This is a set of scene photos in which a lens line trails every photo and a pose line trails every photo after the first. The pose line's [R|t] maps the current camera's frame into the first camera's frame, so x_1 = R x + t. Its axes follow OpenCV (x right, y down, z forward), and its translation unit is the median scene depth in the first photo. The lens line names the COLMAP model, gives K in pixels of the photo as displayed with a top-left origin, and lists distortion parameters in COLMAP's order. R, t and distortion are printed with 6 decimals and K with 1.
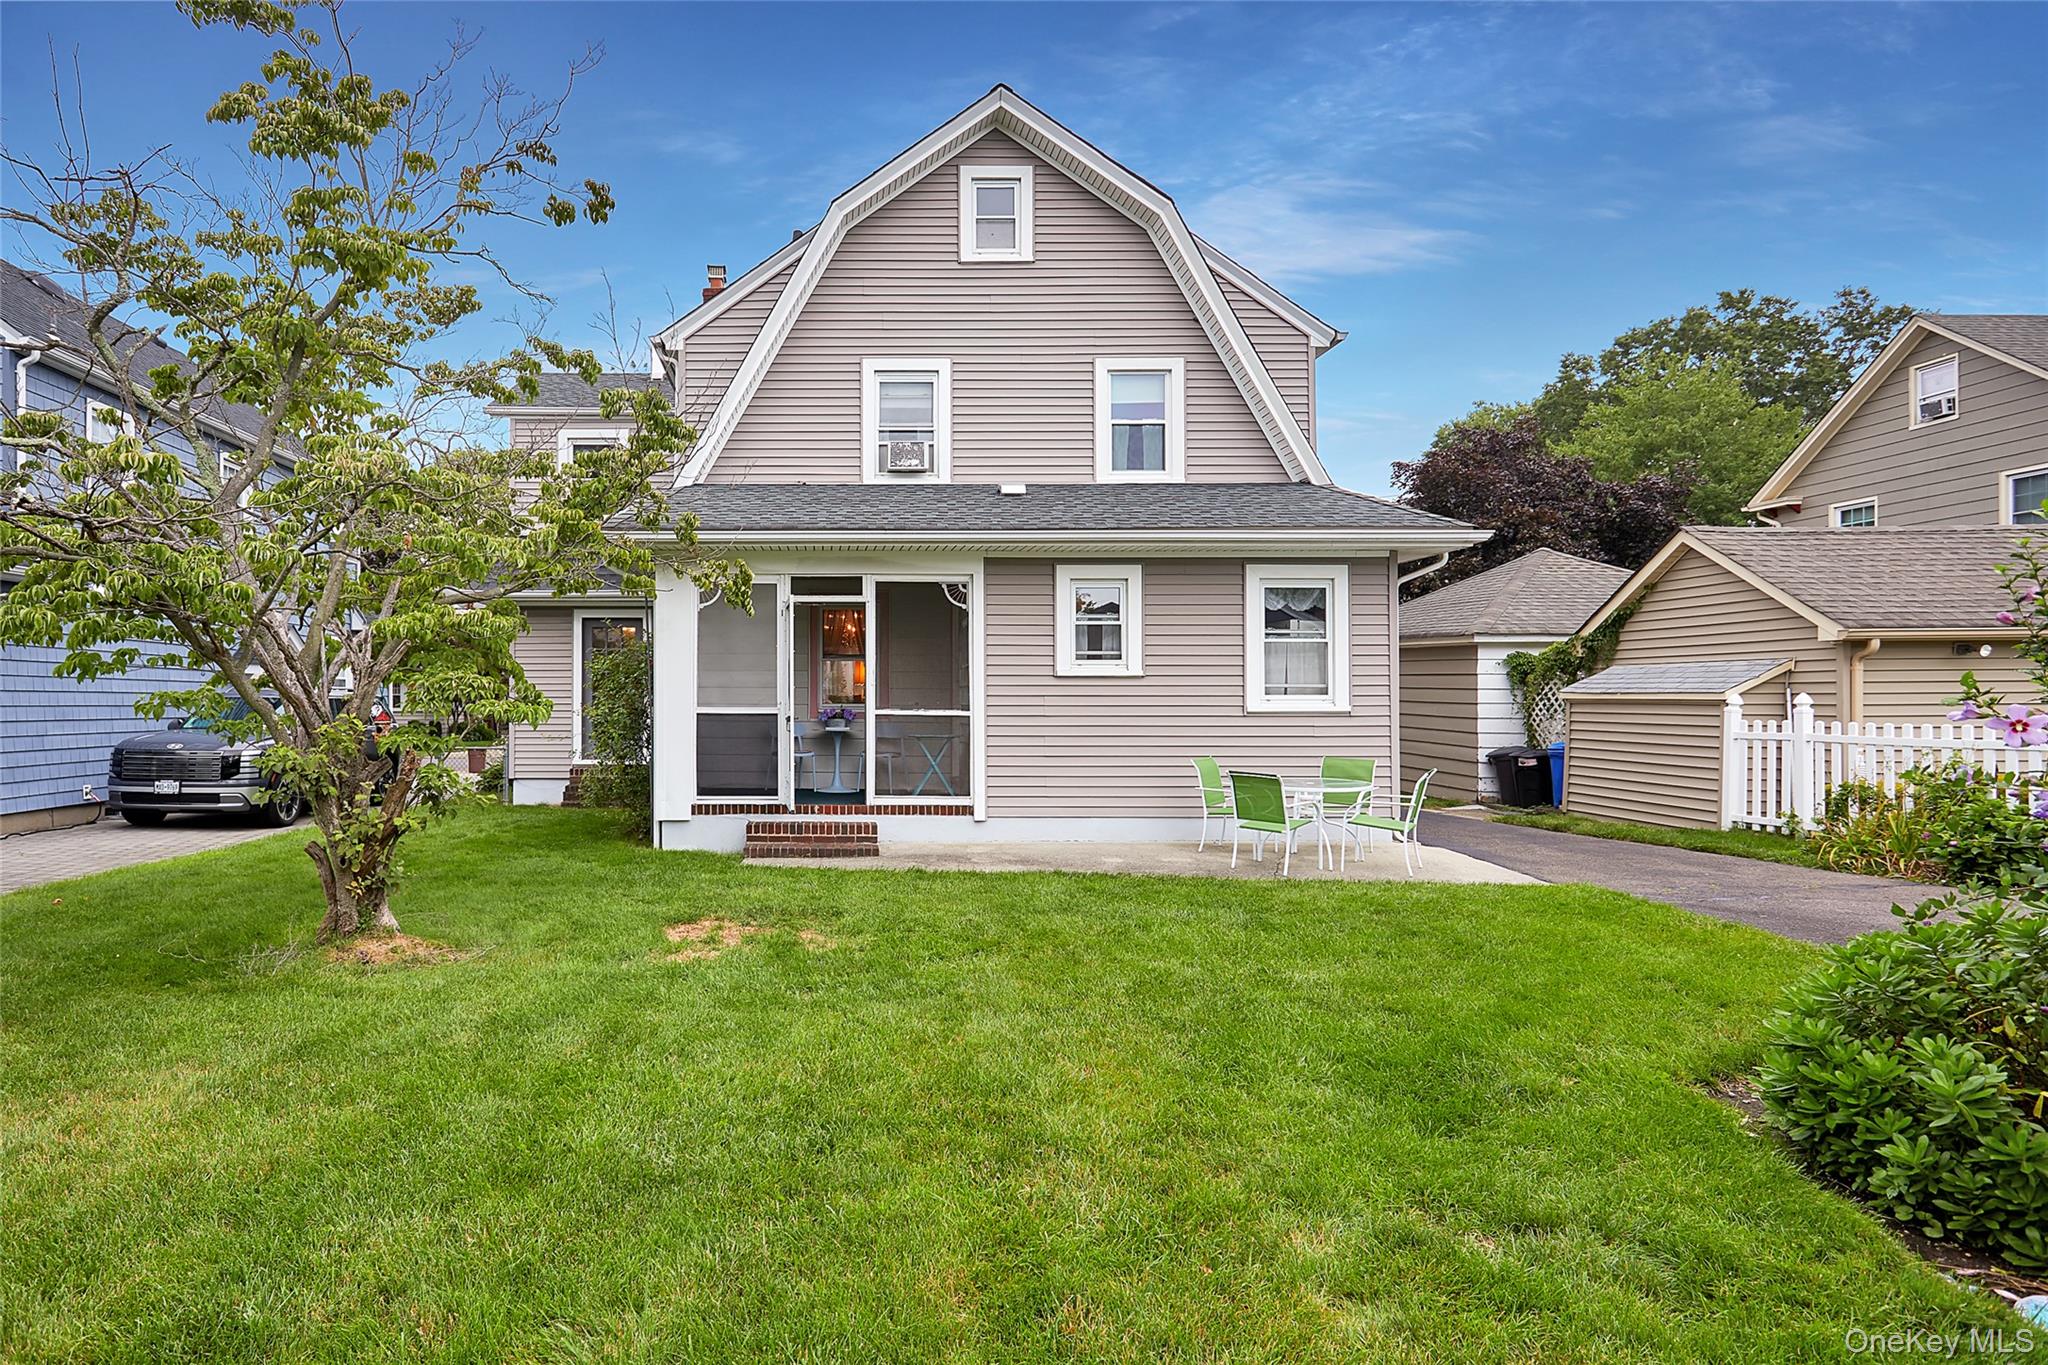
lens RADIAL K [[1007.5, 0, 1025.8], [0, 1007.5, 686.3], [0, 0, 1]] dist [0.003261, -0.000795]
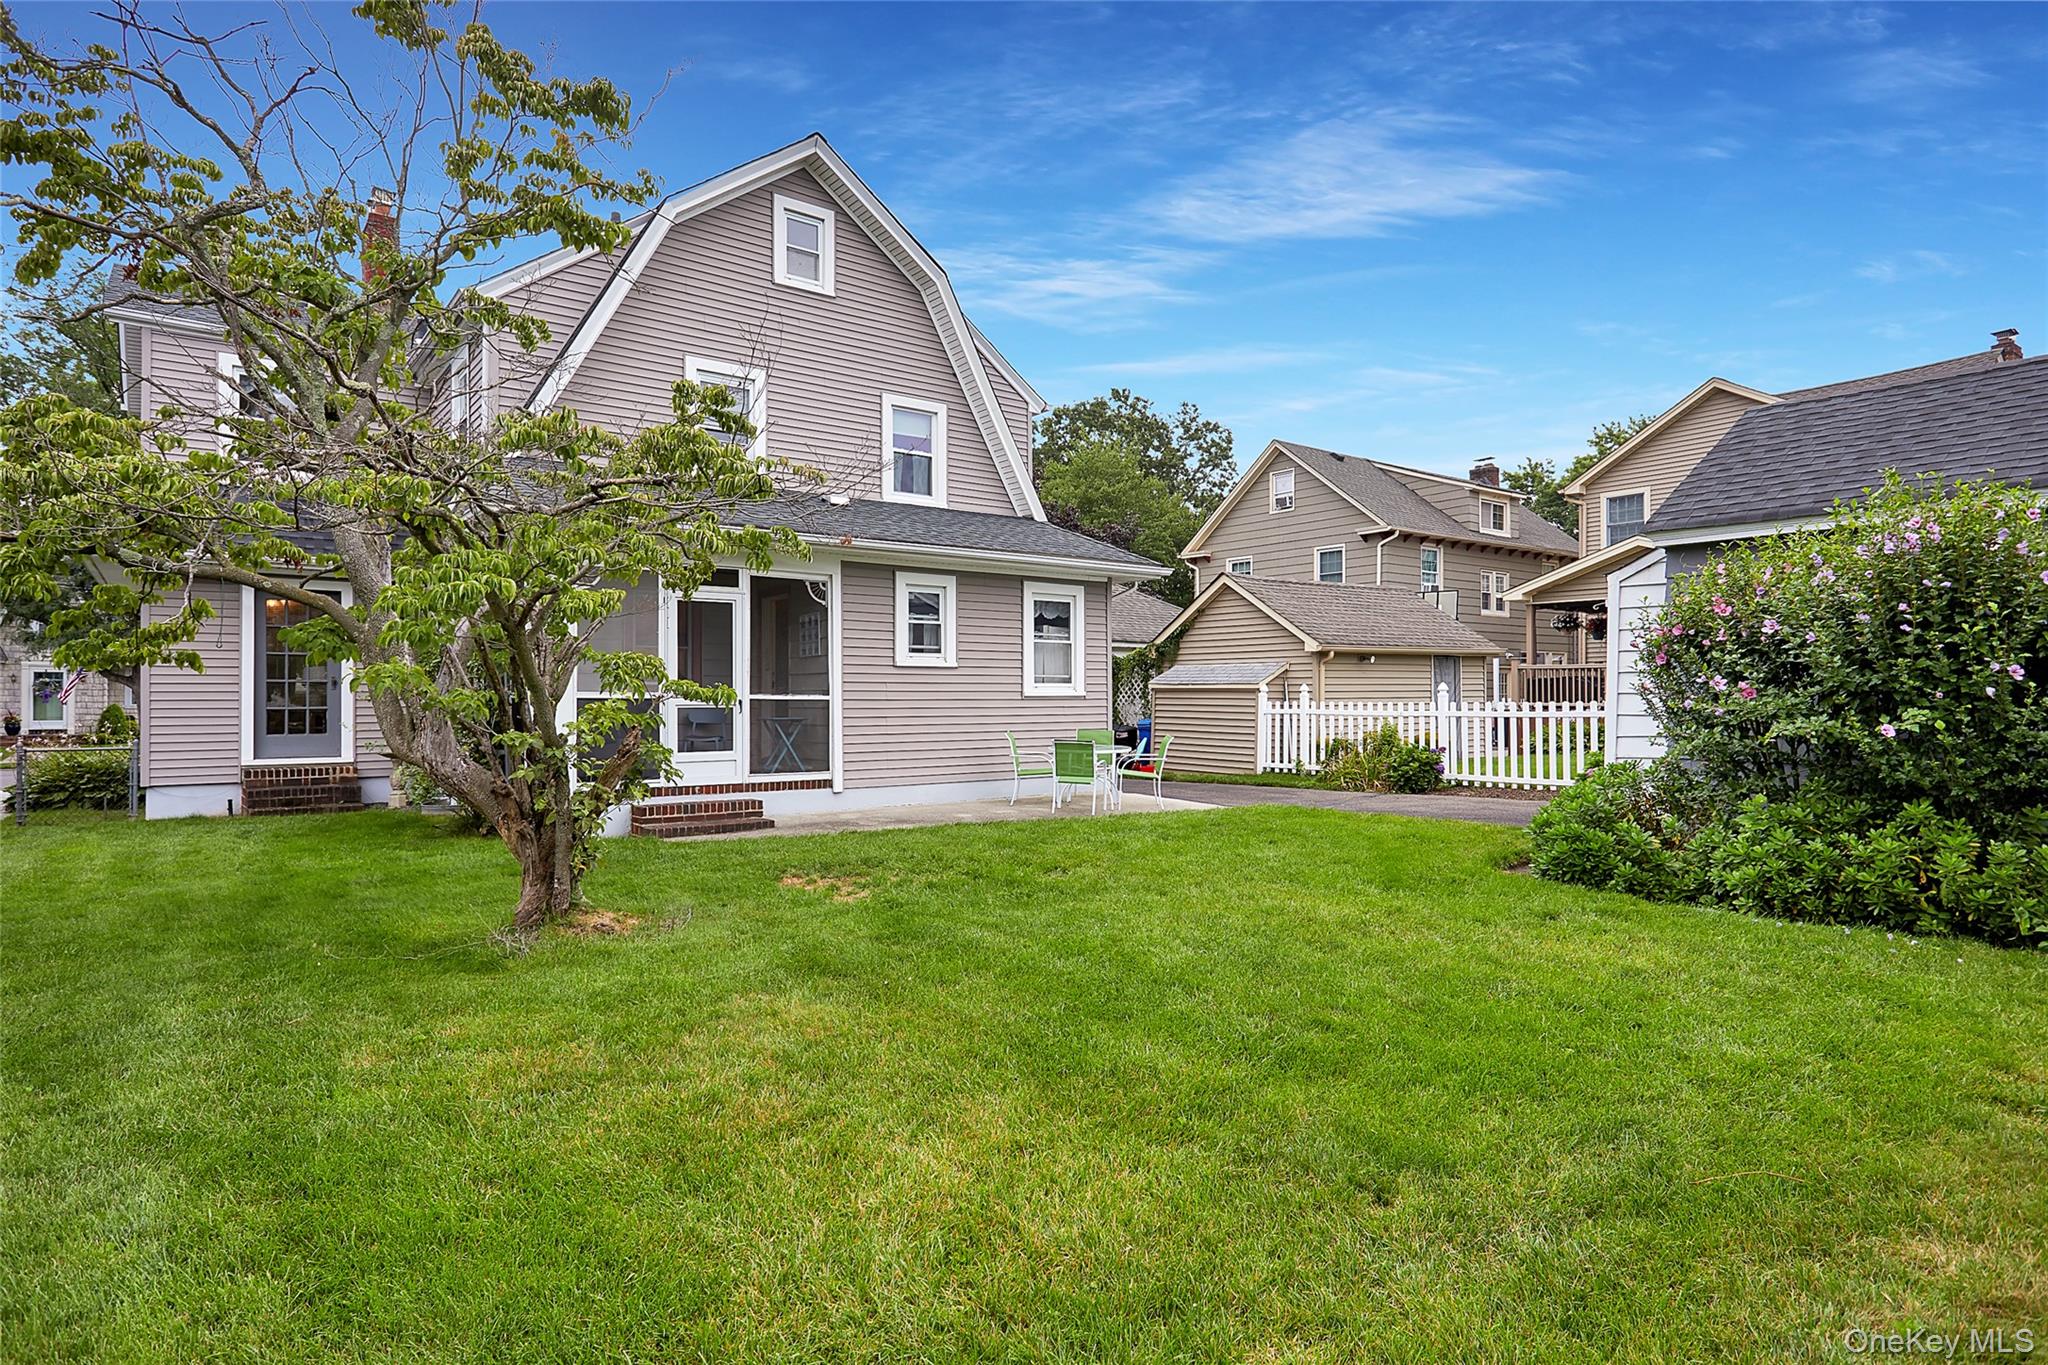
lens RADIAL K [[1014.9, 0, 983.1], [0, 1014.9, 684.4], [0, 0, 1]] dist [0.020244, -0.000091]
pose [[0.824637, 0.005522, 0.565635, -0.551764], [-0.006153, 0.999981, -0.000790, 0.011601], [-0.565629, -0.002829, 0.824655, -0.035756]]
